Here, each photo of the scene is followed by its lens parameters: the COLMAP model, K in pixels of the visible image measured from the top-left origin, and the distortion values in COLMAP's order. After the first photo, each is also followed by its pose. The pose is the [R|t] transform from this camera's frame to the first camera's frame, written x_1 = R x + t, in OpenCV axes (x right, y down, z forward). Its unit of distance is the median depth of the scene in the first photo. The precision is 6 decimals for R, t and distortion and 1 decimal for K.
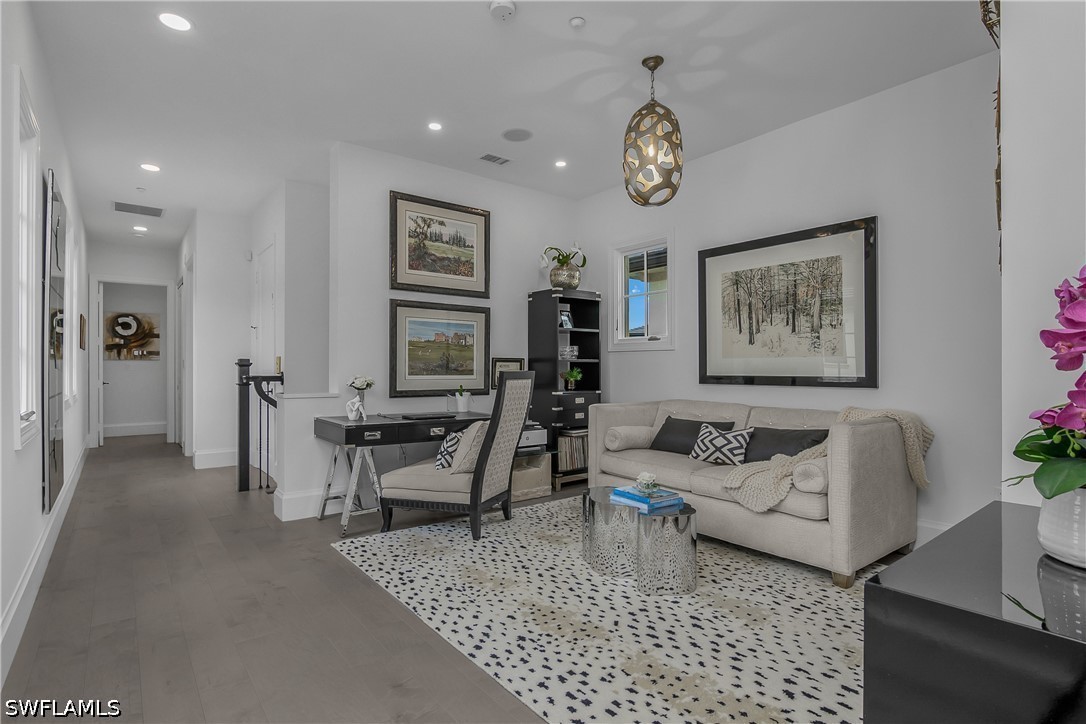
lens RADIAL K [[529.3, 0, 538.1], [0, 529.3, 363.0], [0, 0, 1]] dist [-0.016979, 0.000099]
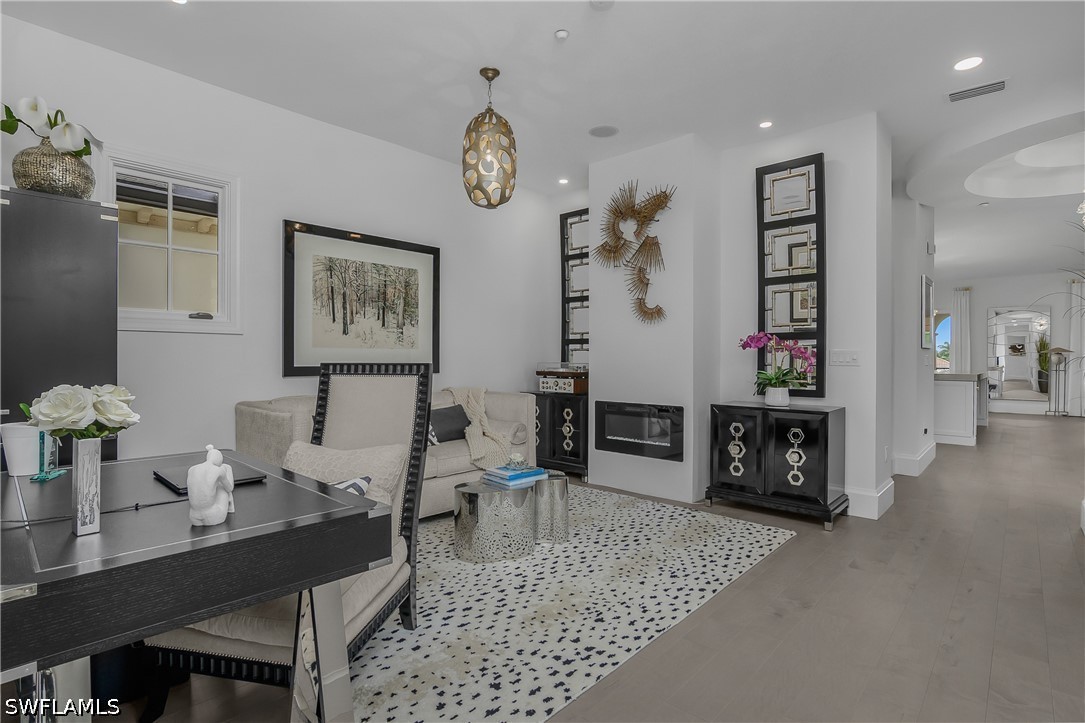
lens RADIAL K [[528.8, 0, 537.6], [0, 528.8, 362.5], [0, 0, 1]] dist [-0.016979, 0.000099]
pose [[-0.145155, -0.004545, 0.989399, -0.863612], [-0.009869, 0.999946, 0.003145, 0.014137], [-0.989360, -0.009307, -0.145192, 1.074205]]
